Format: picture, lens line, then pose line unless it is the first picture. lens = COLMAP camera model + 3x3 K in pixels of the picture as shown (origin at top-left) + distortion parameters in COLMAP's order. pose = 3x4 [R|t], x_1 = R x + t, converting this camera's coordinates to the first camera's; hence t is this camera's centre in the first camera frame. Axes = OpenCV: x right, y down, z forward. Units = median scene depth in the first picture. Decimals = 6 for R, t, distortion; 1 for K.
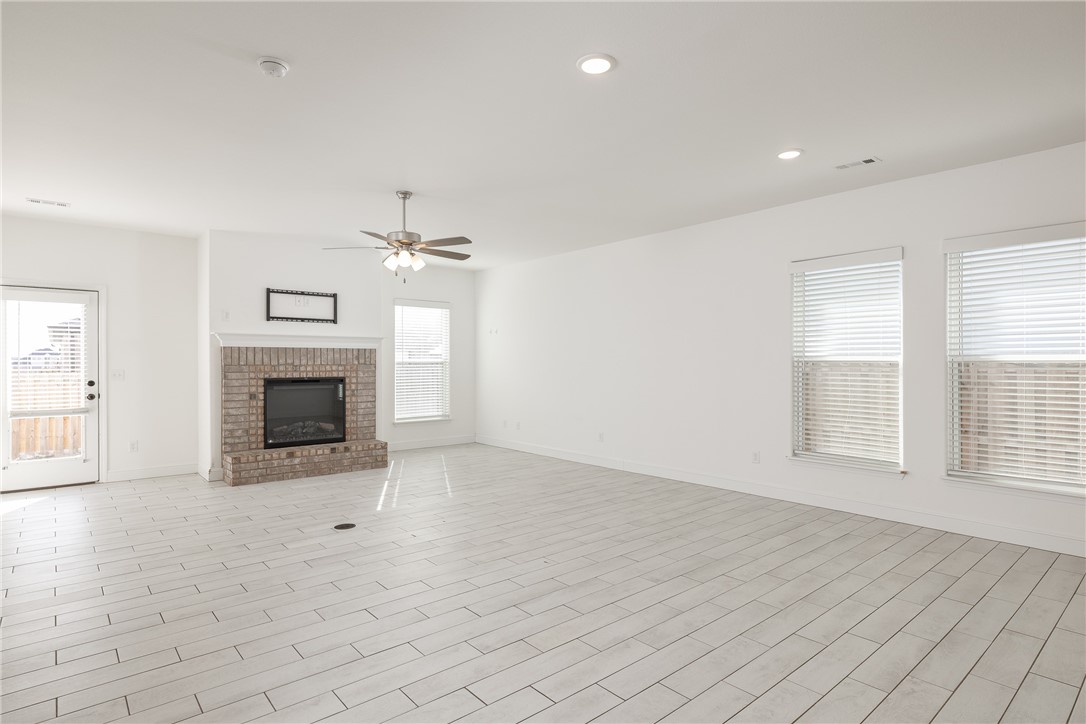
lens RADIAL K [[567.5, 0, 534.9], [0, 567.5, 364.4], [0, 0, 1]] dist [-0.002944, 0.000541]
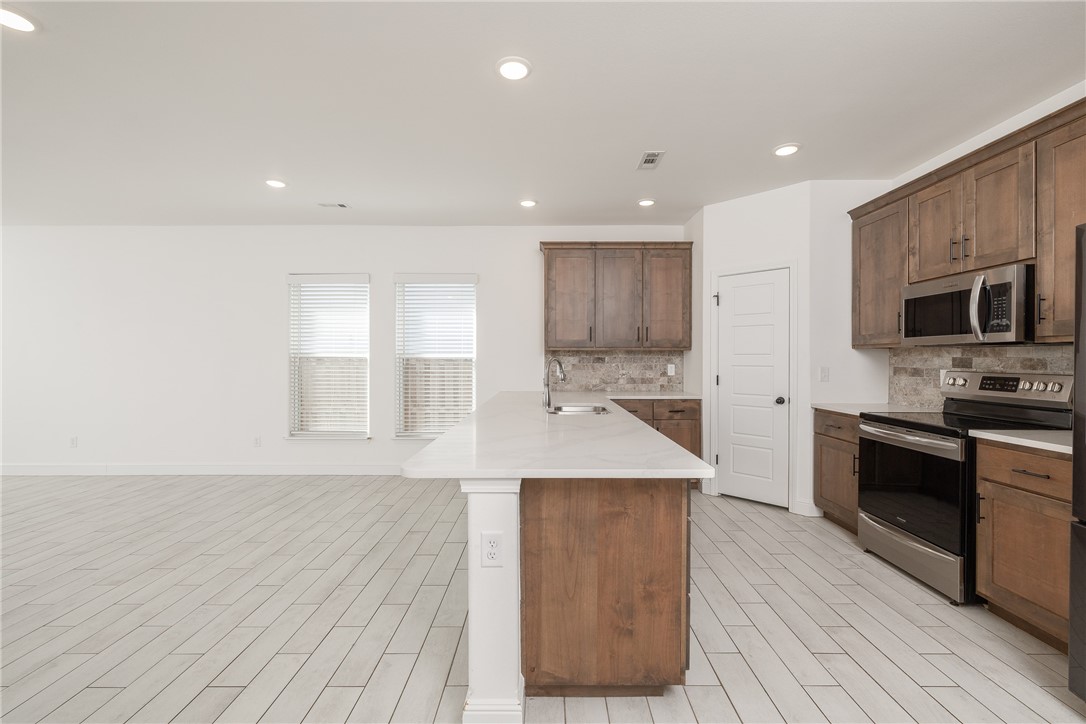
lens RADIAL K [[469.5, 0, 547.9], [0, 469.5, 360.2], [0, 0, 1]] dist [0.000131, 0.000305]
pose [[0.647121, -0.002948, 0.762382, 0.042211], [0.002211, 0.999996, 0.001990, -0.000315], [-0.762384, 0.000398, 0.647124, -0.045889]]
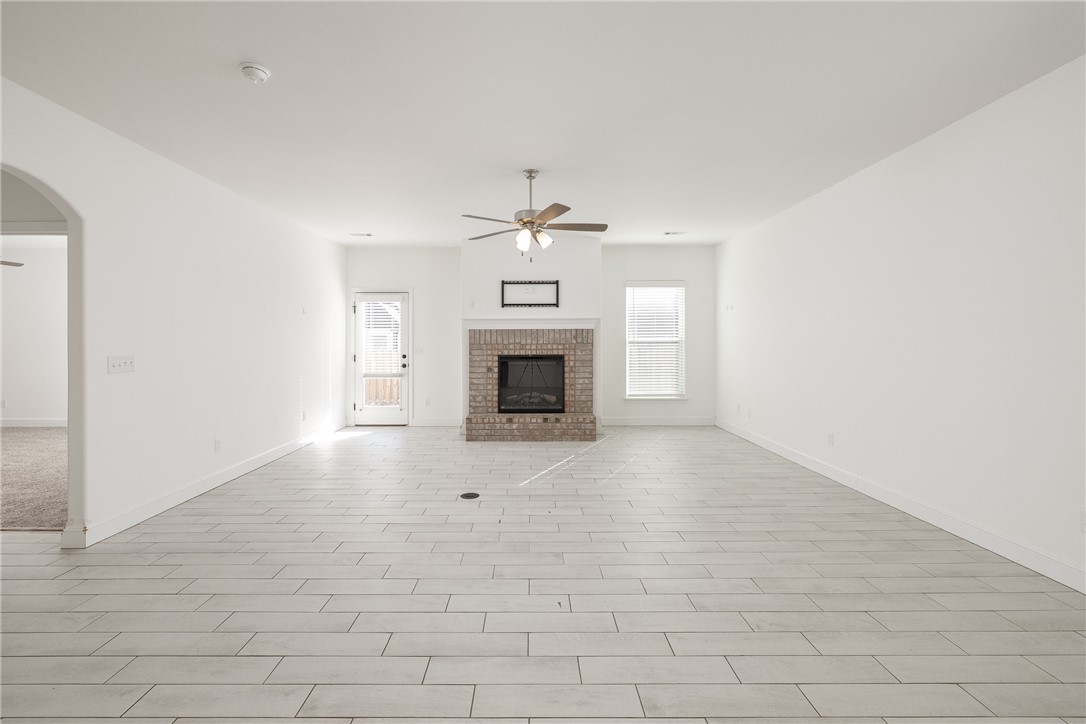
lens RADIAL K [[469.5, 0, 530.6], [0, 469.5, 340.4], [0, 0, 1]] dist [0.000131, 0.000305]
pose [[0.766361, -0.003557, -0.642400, 0.233535], [0.000259, 0.999986, -0.005227, -0.001159], [0.642410, 0.003839, 0.766352, 0.288945]]
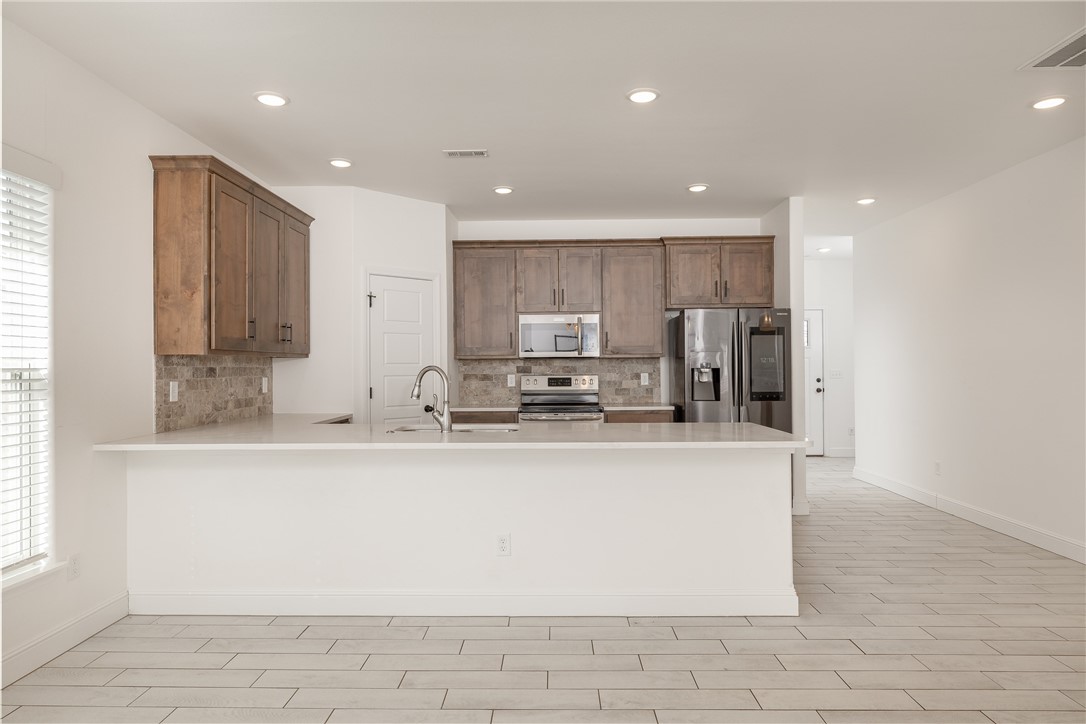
lens RADIAL K [[668.4, 0, 543.9], [0, 668.4, 365.2], [0, 0, 1]] dist [-0.005851, 0.000747]
pose [[-0.766156, 0.006821, 0.642618, 0.013207], [0.009500, 0.999955, 0.000713, -0.002805], [-0.642584, 0.006651, -0.766186, 0.667519]]
